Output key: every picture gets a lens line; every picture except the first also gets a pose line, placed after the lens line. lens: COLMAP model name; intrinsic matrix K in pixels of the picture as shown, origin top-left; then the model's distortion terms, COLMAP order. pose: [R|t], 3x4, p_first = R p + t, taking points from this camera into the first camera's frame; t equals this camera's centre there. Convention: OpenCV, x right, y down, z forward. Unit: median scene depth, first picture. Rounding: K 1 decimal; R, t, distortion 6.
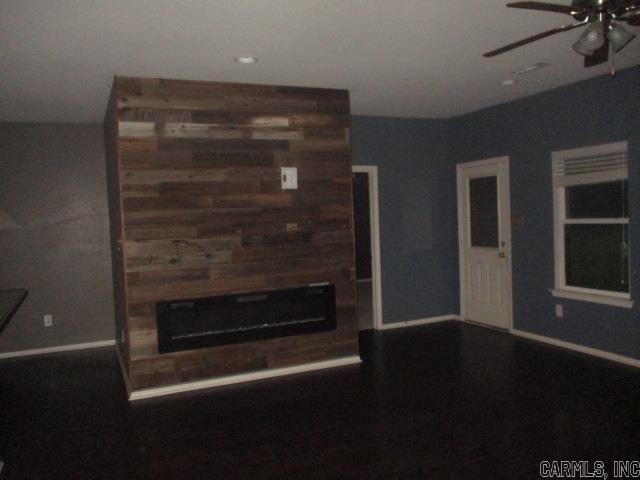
lens RADIAL K [[545.0, 0, 320.0], [0, 545.0, 240.0], [0, 0, 1]] dist [-0.002728, 0.000213]
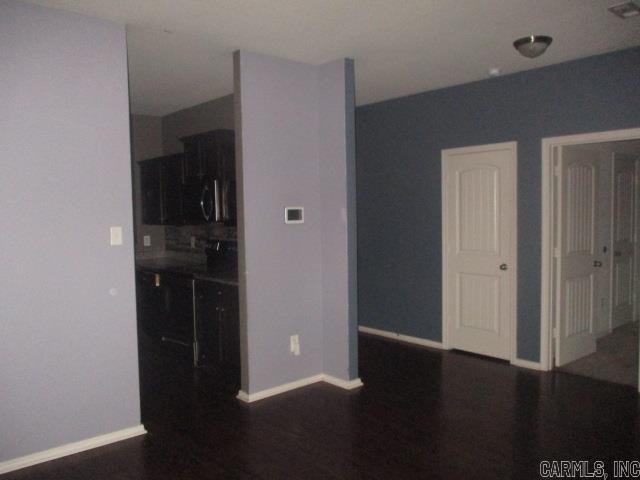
lens RADIAL K [[545.0, 0, 320.0], [0, 545.0, 240.0], [0, 0, 1]] dist [-0.002728, 0.000213]
pose [[0.955418, 0.003176, 0.295240, -0.155319], [-0.004526, 0.999982, 0.003888, -0.012864], [-0.295223, -0.005051, 0.955415, 0.317599]]
